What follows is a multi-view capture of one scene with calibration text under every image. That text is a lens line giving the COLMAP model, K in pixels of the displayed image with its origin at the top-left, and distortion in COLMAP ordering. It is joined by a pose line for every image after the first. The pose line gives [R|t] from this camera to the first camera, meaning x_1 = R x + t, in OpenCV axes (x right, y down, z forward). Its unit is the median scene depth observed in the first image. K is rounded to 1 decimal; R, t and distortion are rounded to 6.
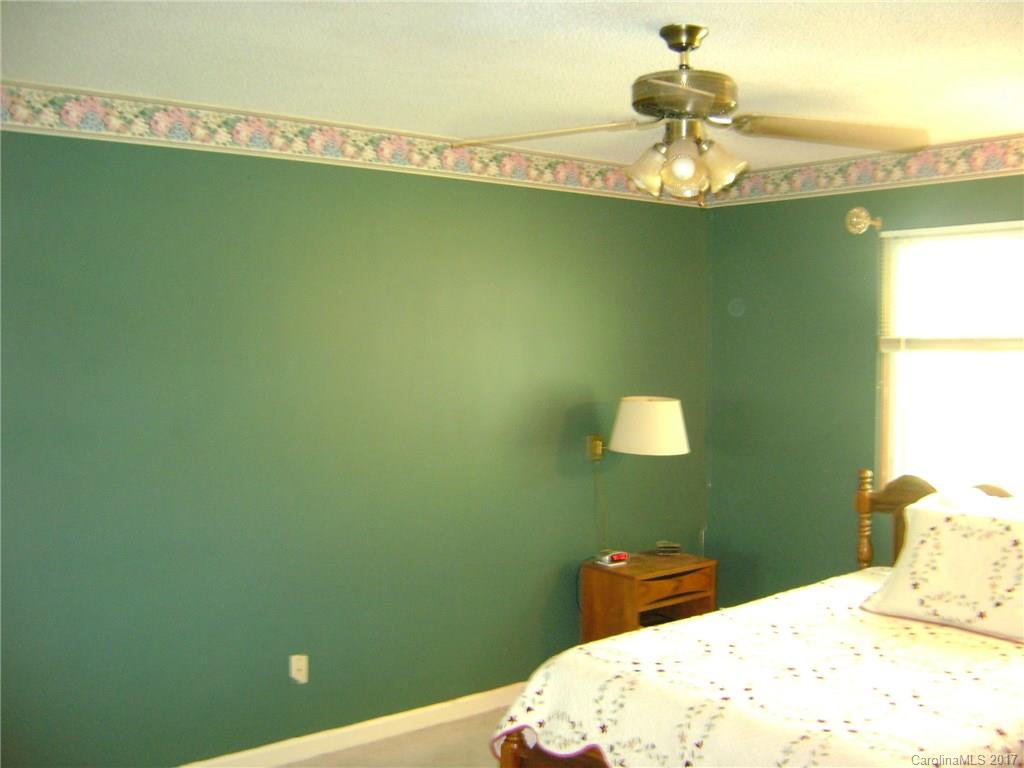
lens RADIAL K [[1128.9, 0, 512.0], [0, 1128.9, 384.0], [0, 0, 1]] dist [-0.012968, -0.418183]
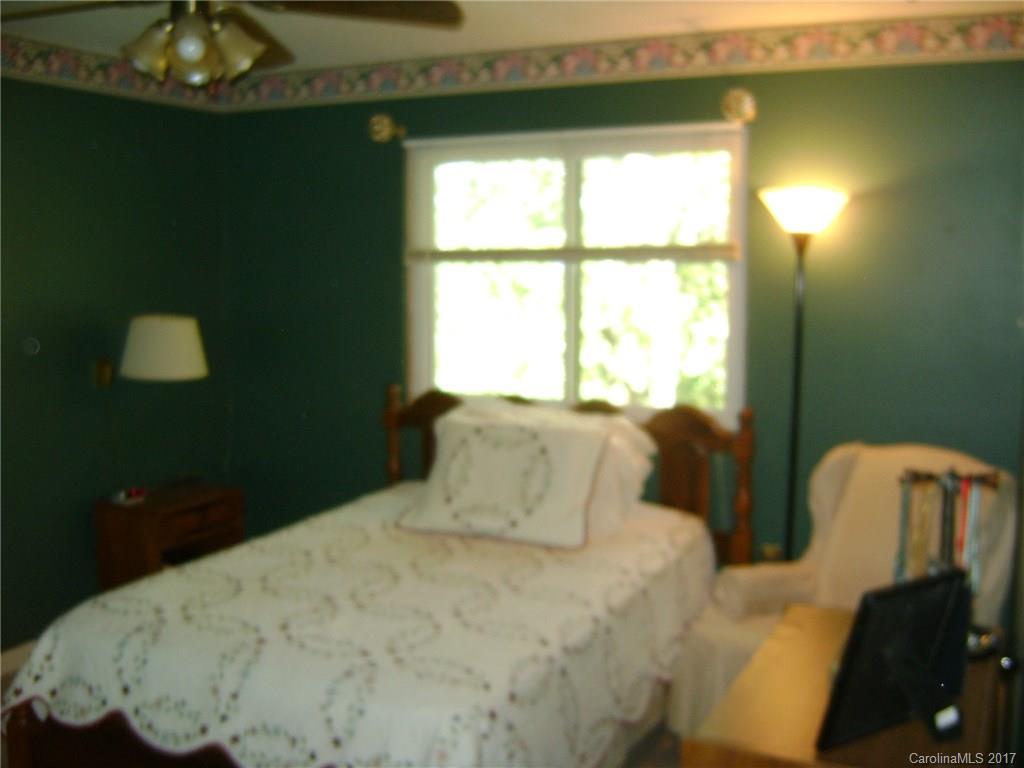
lens RADIAL K [[1037.1, 0, 512.0], [0, 1037.1, 384.0], [0, 0, 1]] dist [-0.049440, -0.089341]
pose [[0.905859, -0.046962, 0.420967, 0.028887], [0.013961, 0.996605, 0.081136, 0.003591], [-0.423348, -0.067621, 0.903440, 0.150781]]
